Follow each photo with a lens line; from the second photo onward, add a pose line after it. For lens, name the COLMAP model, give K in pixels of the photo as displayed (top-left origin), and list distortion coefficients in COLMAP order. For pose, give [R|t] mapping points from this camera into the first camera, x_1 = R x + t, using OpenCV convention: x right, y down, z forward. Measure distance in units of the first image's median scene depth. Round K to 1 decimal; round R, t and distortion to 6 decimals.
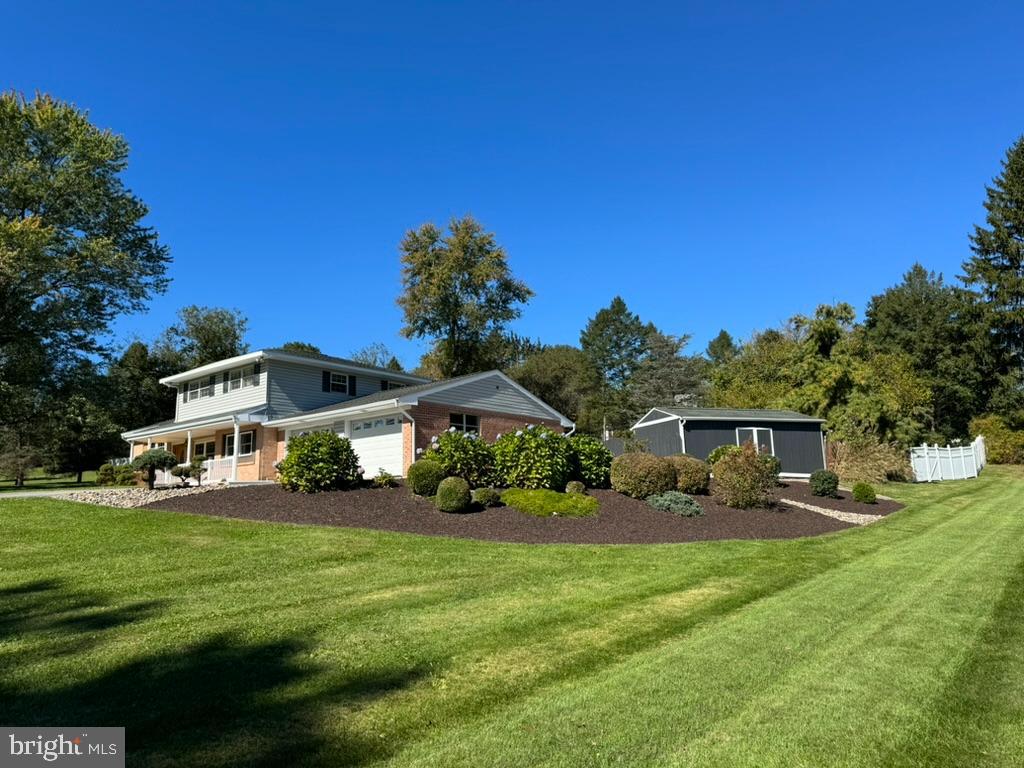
lens RADIAL K [[710.8, 0, 512.0], [0, 710.8, 384.0], [0, 0, 1]] dist [0.139180, -0.194791]
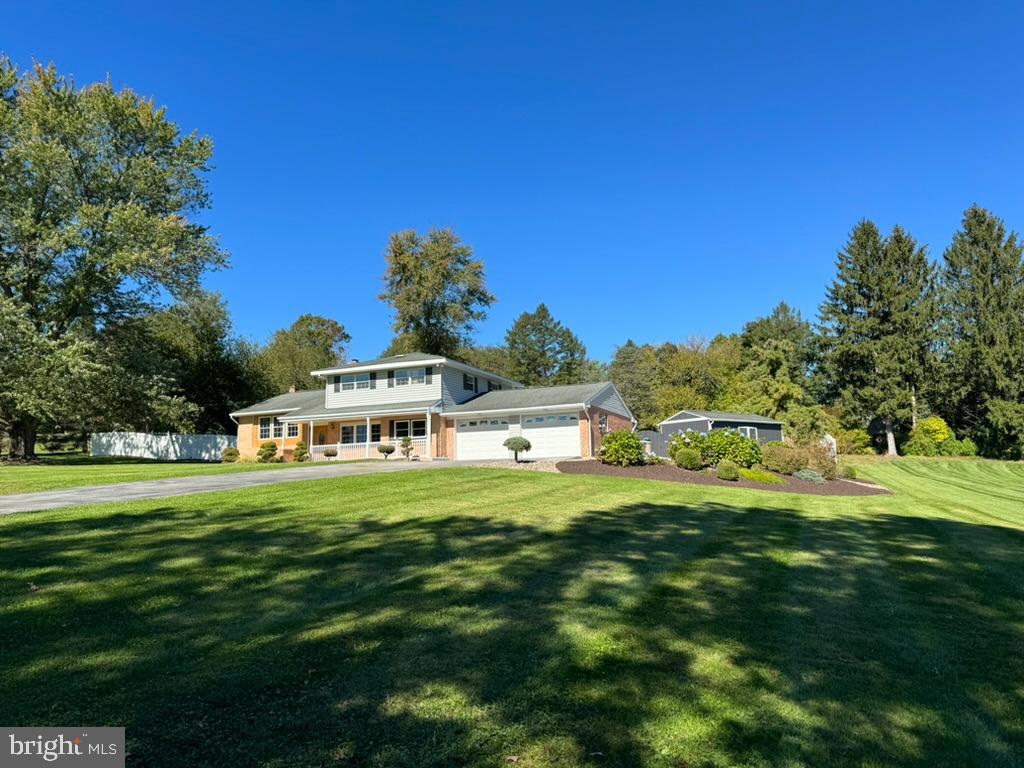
lens RADIAL K [[710.8, 0, 512.0], [0, 710.8, 384.0], [0, 0, 1]] dist [0.139180, -0.194791]
pose [[0.959684, 0.045525, 0.277370, -0.497755], [-0.053363, 0.998359, 0.020770, -0.028639], [-0.275969, -0.034734, 0.960539, -0.242609]]
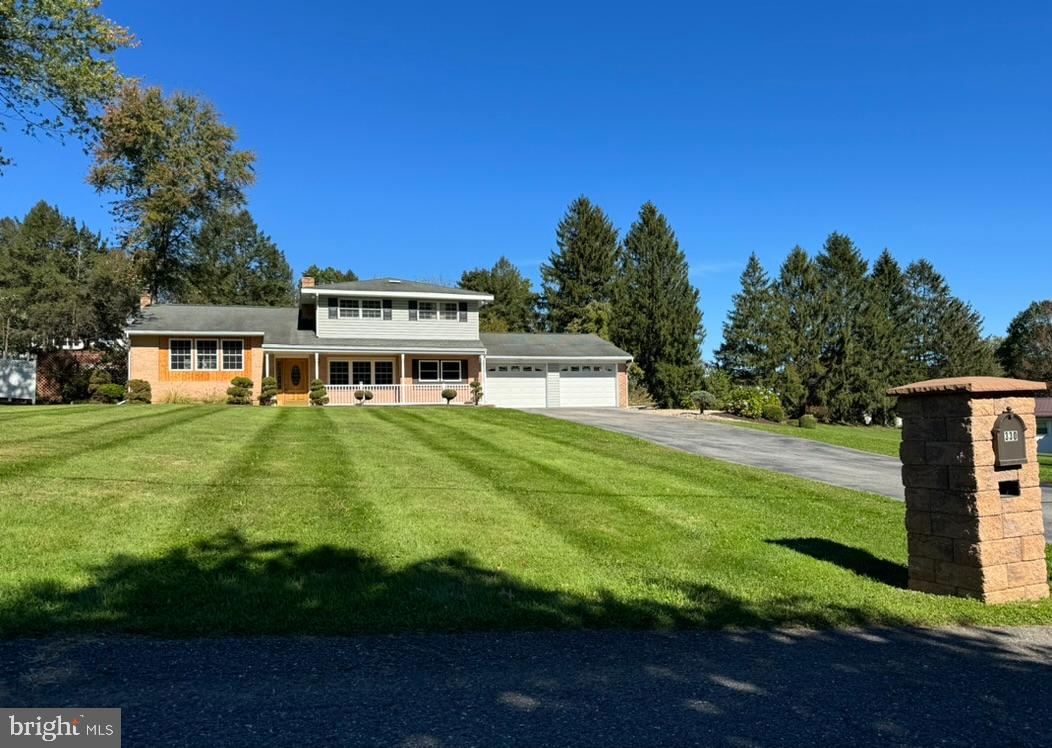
lens RADIAL K [[779.5, 0, 526.0], [0, 779.5, 374.0], [0, 0, 1]] dist [0.004212, 0.000479]
pose [[0.549589, 0.065823, 0.832838, -1.166842], [-0.146924, 0.988969, 0.018792, 0.041524], [-0.822414, -0.132692, 0.553198, 0.191830]]
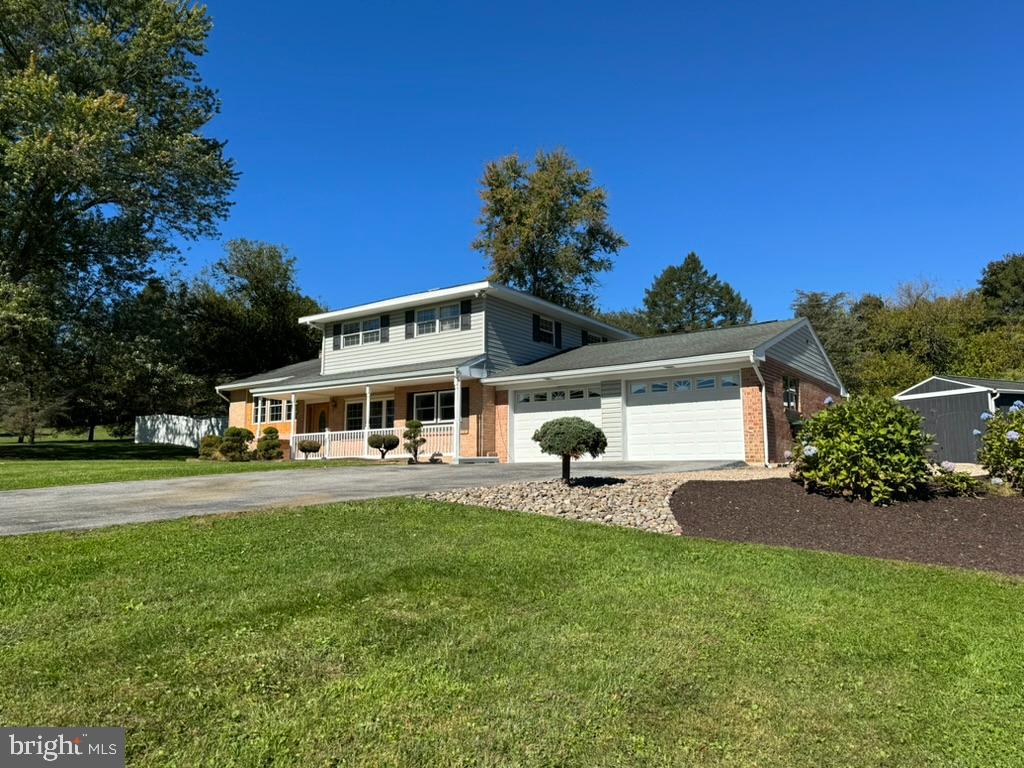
lens RADIAL K [[710.8, 0, 512.0], [0, 710.8, 384.0], [0, 0, 1]] dist [0.139180, -0.194791]
pose [[0.997355, 0.031753, 0.065381, -0.310013], [-0.034928, 0.998236, 0.048015, 0.019090], [-0.063741, -0.050171, 0.996705, 0.223517]]
